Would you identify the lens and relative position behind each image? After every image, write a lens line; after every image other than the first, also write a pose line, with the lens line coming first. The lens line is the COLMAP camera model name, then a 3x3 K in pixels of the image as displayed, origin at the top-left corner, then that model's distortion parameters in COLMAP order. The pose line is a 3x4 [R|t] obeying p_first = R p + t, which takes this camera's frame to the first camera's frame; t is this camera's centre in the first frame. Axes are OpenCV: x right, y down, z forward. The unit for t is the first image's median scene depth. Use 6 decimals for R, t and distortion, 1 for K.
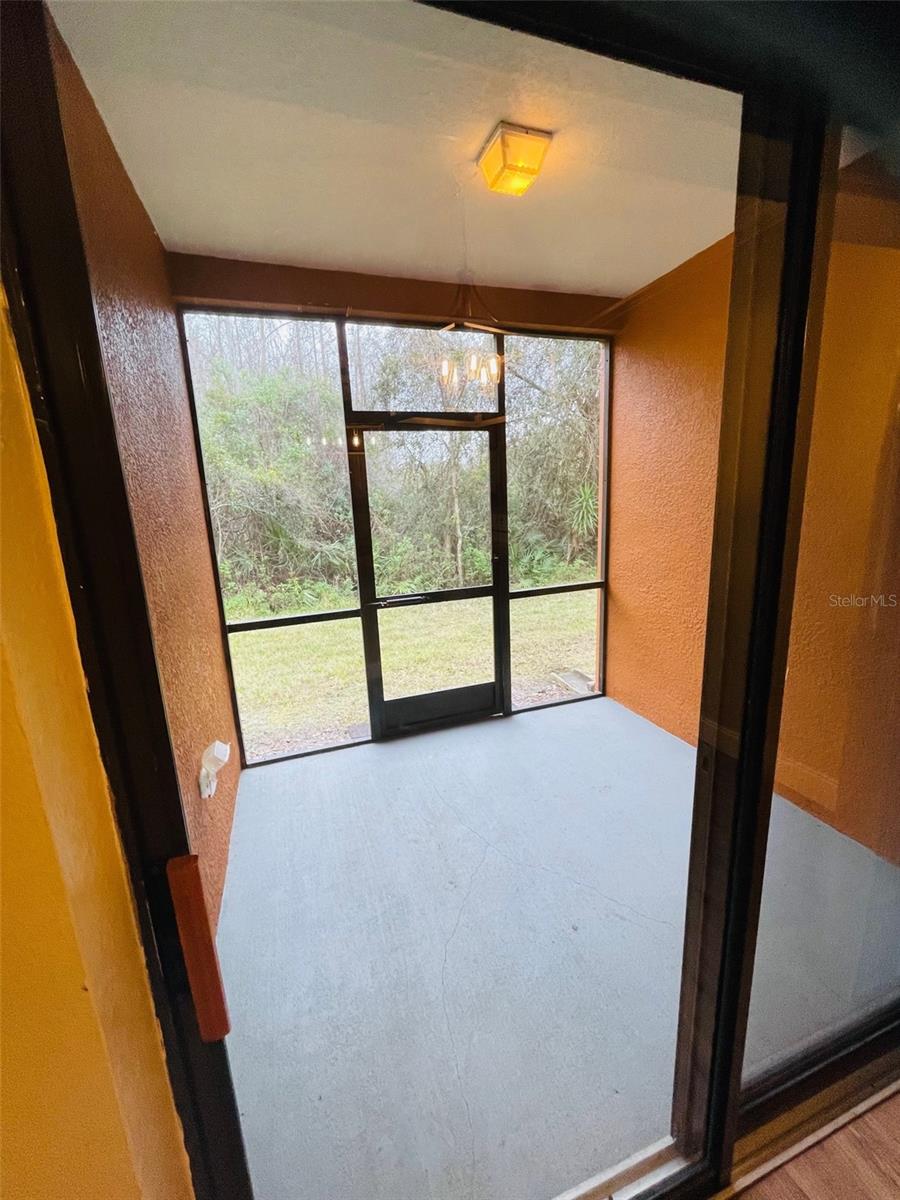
lens RADIAL K [[484.4, 0, 455.8], [0, 484.4, 601.2], [0, 0, 1]] dist [-0.000354, 0.000188]
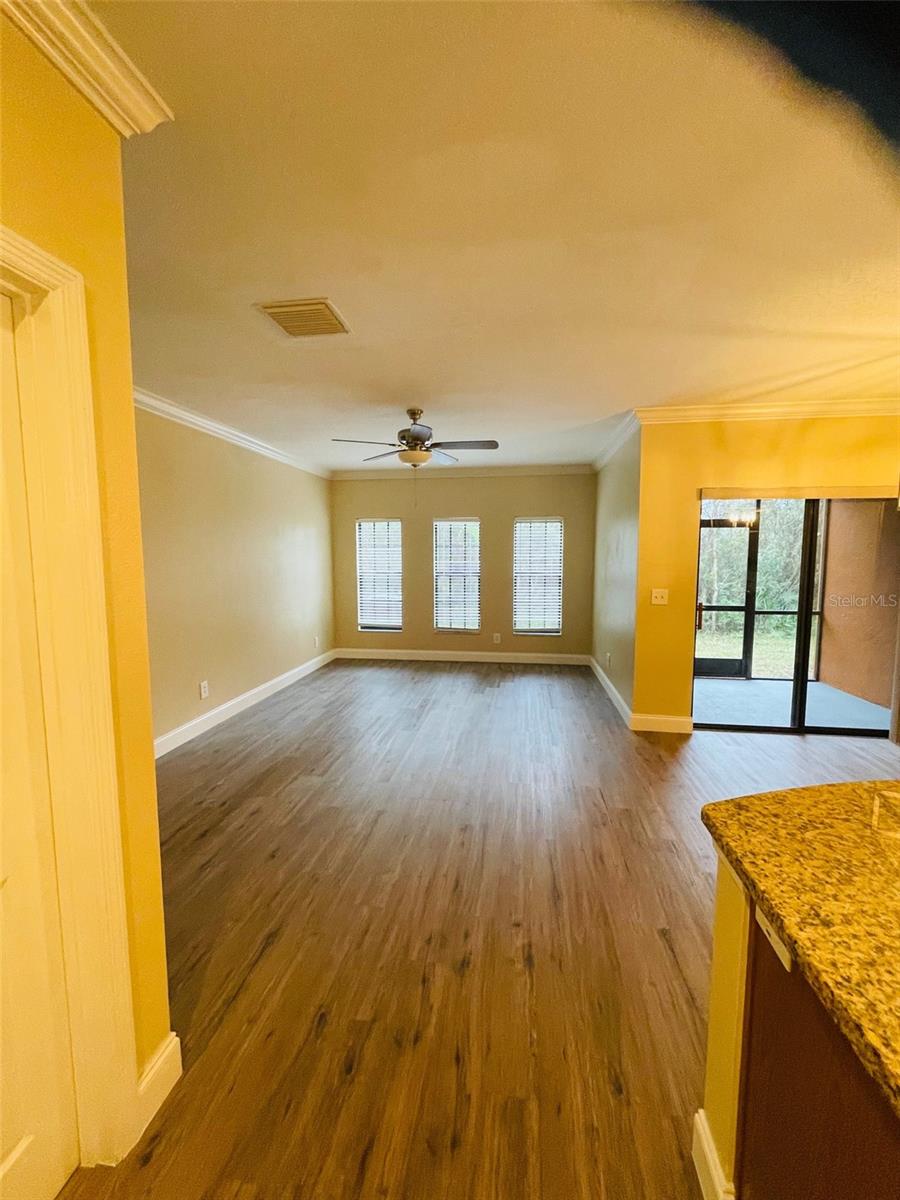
lens RADIAL K [[484.4, 0, 457.1], [0, 484.4, 595.8], [0, 0, 1]] dist [-0.000354, 0.000188]
pose [[0.891431, 0.083450, -0.445407, -0.083402], [-0.136782, 0.986604, -0.088906, 0.236346], [0.432021, 0.140177, 0.890903, -1.107015]]
